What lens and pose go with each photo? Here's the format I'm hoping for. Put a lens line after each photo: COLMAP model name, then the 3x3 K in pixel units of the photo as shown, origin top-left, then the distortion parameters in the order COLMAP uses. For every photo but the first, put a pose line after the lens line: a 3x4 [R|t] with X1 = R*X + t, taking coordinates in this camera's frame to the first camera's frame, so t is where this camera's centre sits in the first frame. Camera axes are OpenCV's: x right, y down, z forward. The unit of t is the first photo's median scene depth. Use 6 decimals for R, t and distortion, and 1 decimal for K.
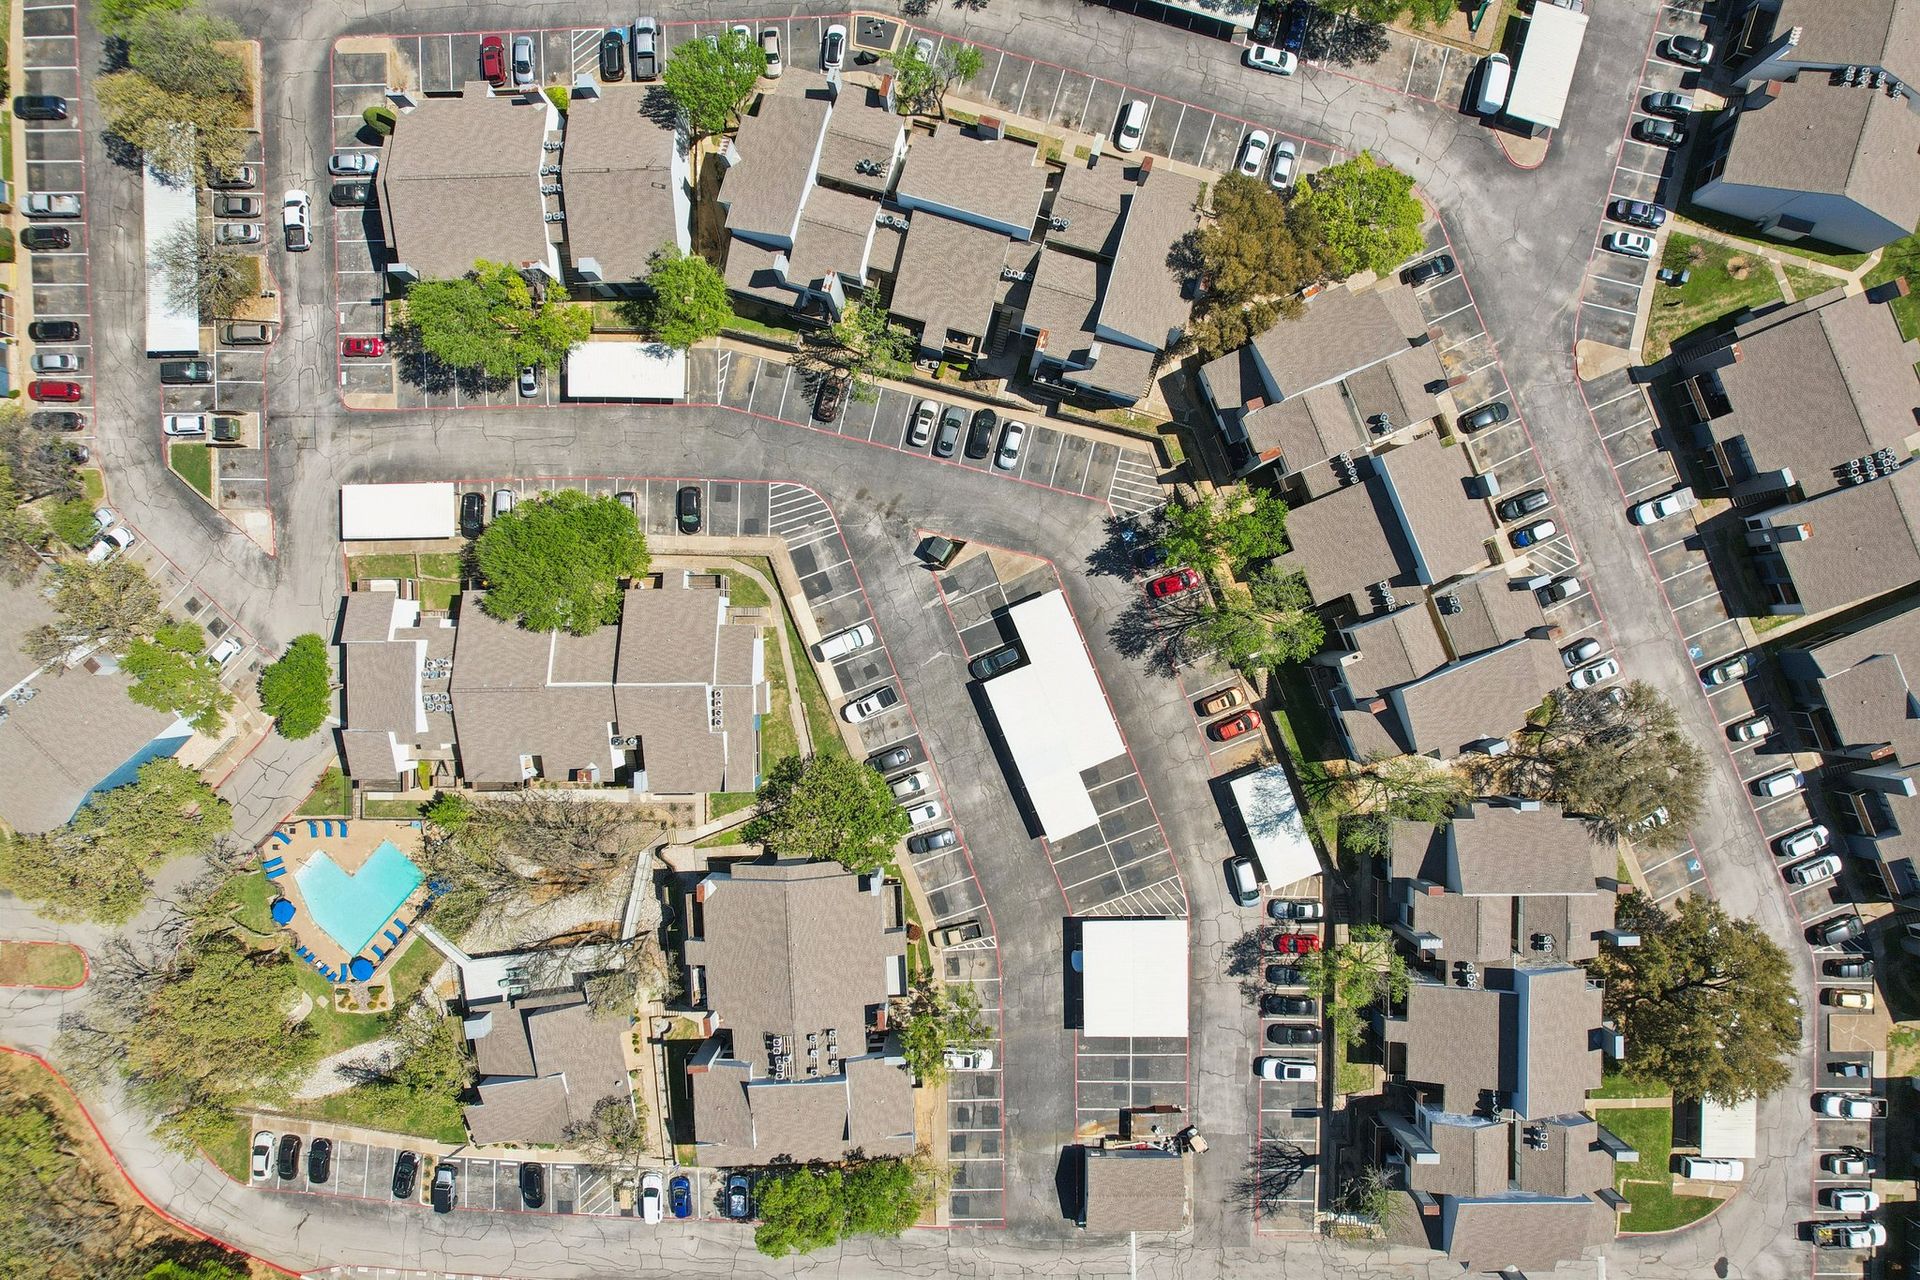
lens RADIAL K [[1223.2, 0, 960.8], [0, 1223.2, 676.7], [0, 0, 1]] dist [-0.083473, 0.069179]
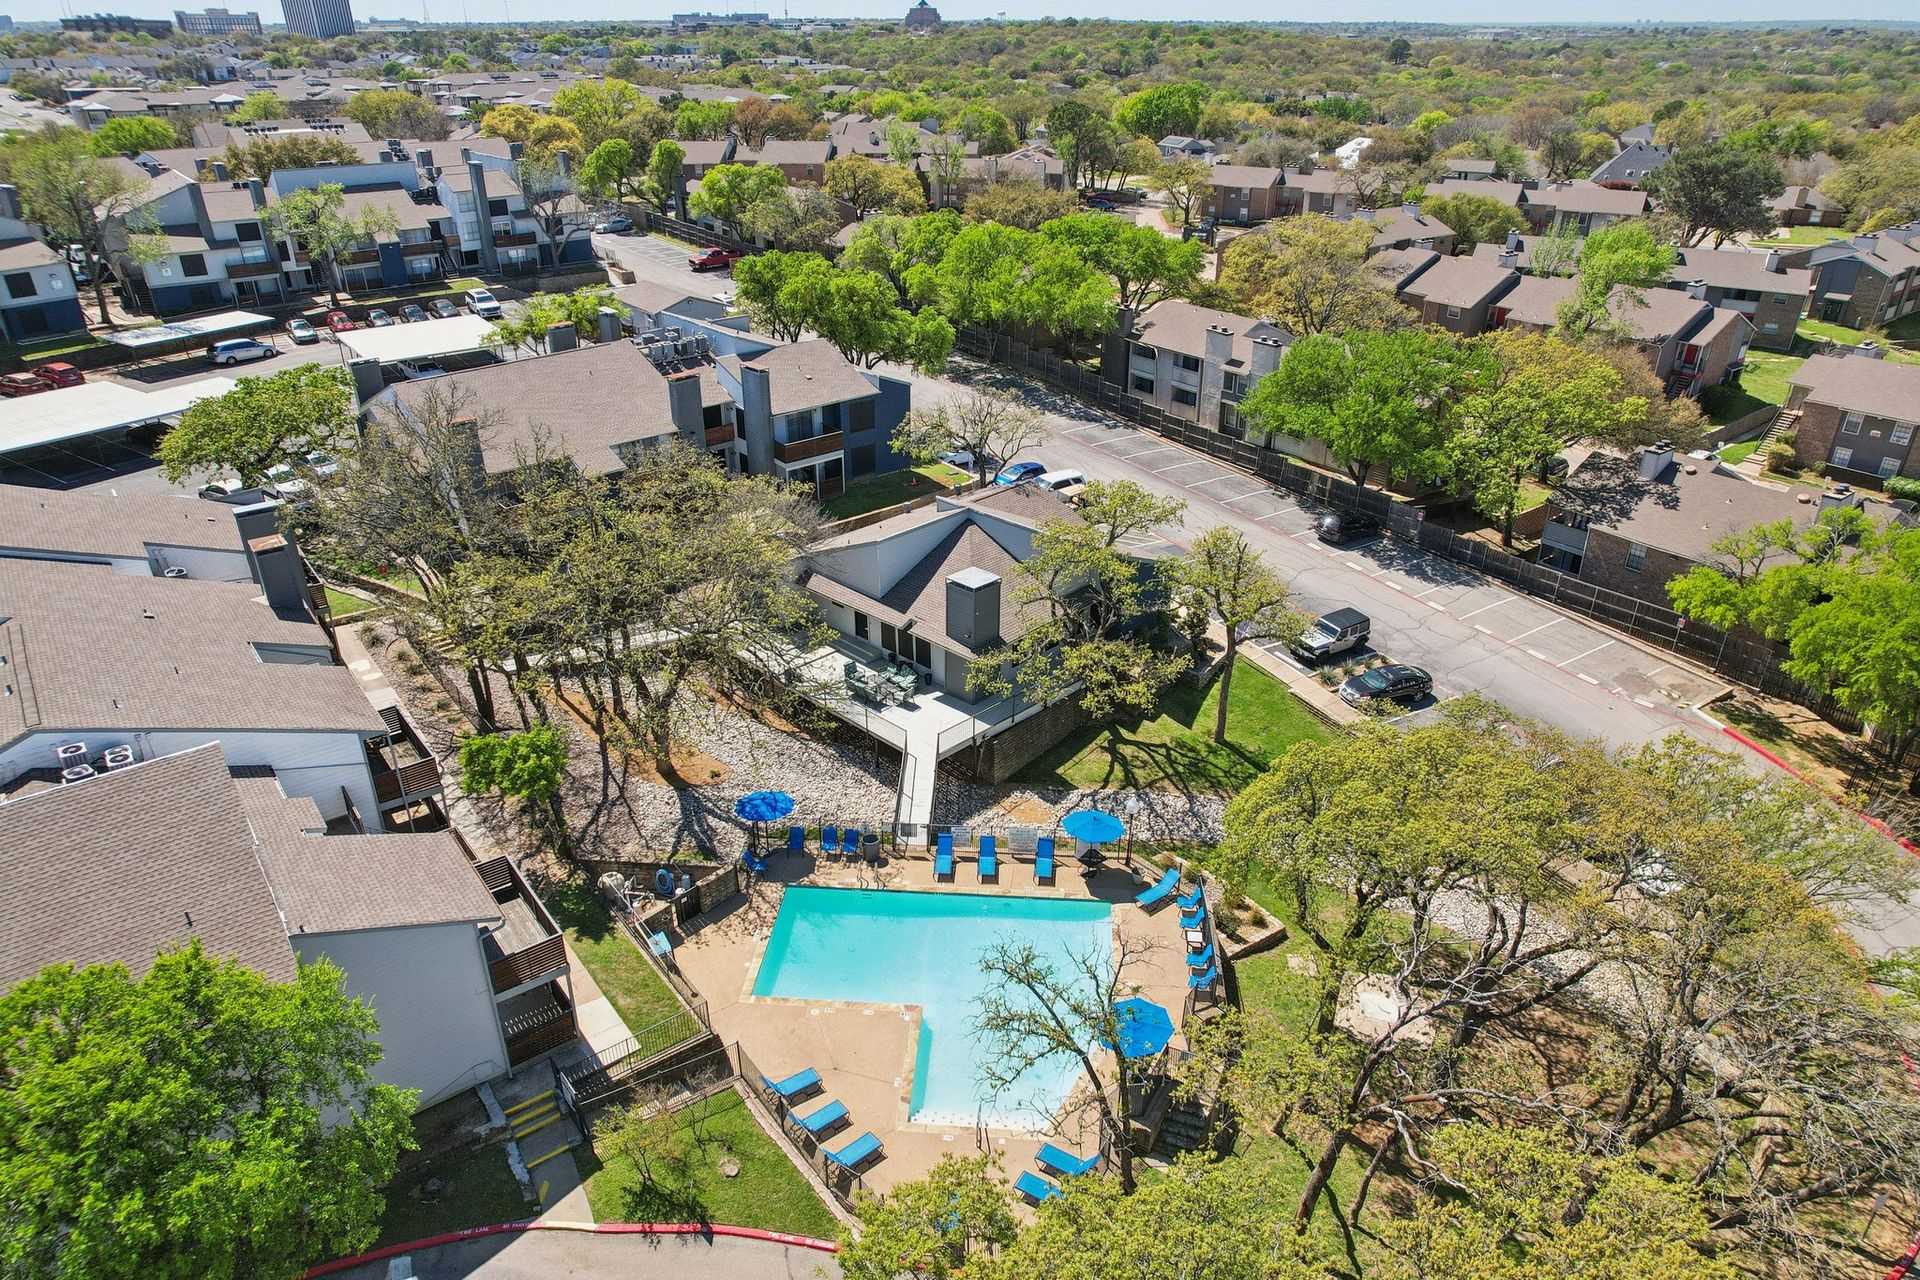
lens RADIAL K [[1223.2, 0, 960.8], [0, 1223.2, 676.7], [0, 0, 1]] dist [-0.083473, 0.069179]
pose [[-0.610703, -0.366868, 0.701748, -0.704972], [0.791827, -0.291013, 0.536956, 0.034218], [0.007226, 0.883583, 0.468218, 0.788776]]
